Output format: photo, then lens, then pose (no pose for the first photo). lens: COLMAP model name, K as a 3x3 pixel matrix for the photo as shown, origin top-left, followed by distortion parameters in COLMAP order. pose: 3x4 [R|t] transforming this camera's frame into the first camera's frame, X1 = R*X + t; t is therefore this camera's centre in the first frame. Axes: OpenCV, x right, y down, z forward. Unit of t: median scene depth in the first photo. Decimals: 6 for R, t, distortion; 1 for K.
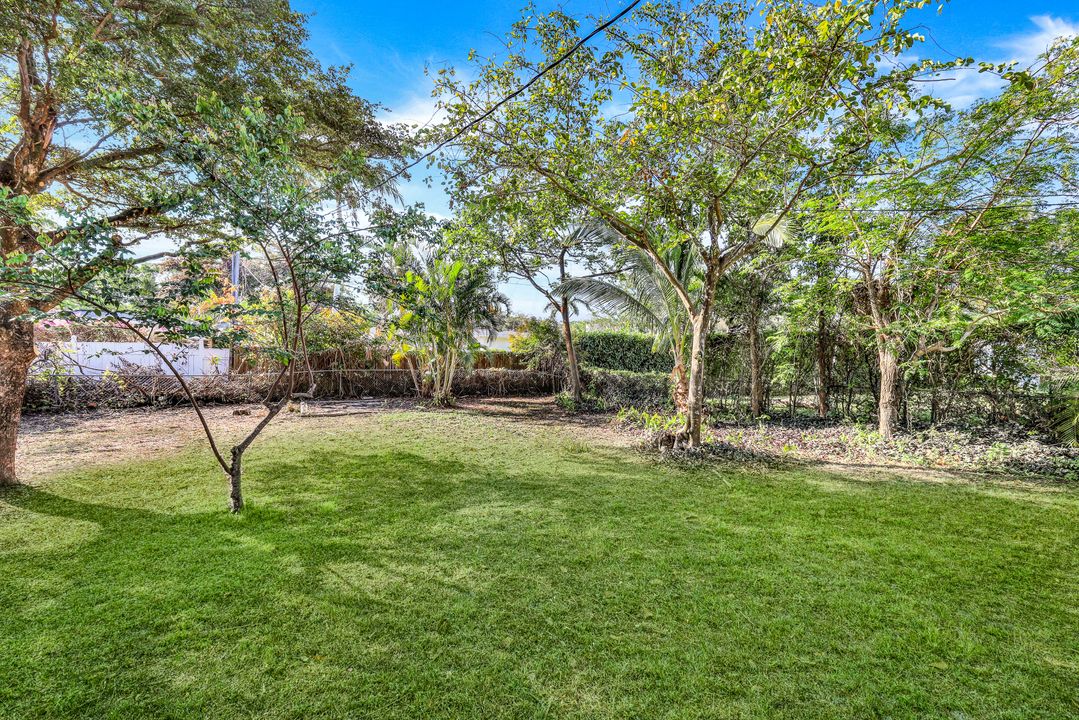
lens RADIAL K [[441.9, 0, 538.0], [0, 441.9, 362.5], [0, 0, 1]] dist [-0.006595, 0.000080]
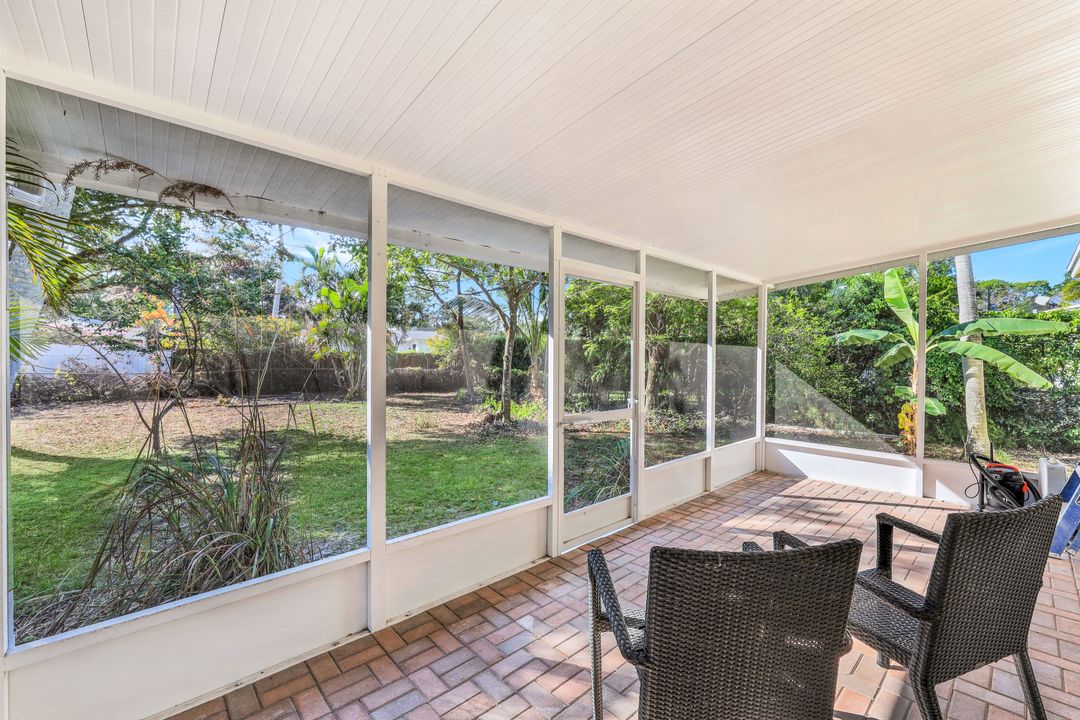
lens RADIAL K [[442.3, 0, 540.7], [0, 442.3, 362.8], [0, 0, 1]] dist [-0.006595, 0.000080]
pose [[0.997552, 0.000553, 0.069923, 0.232643], [-0.000764, 0.999995, 0.002989, -0.004298], [-0.069921, -0.003035, 0.997548, -0.271010]]
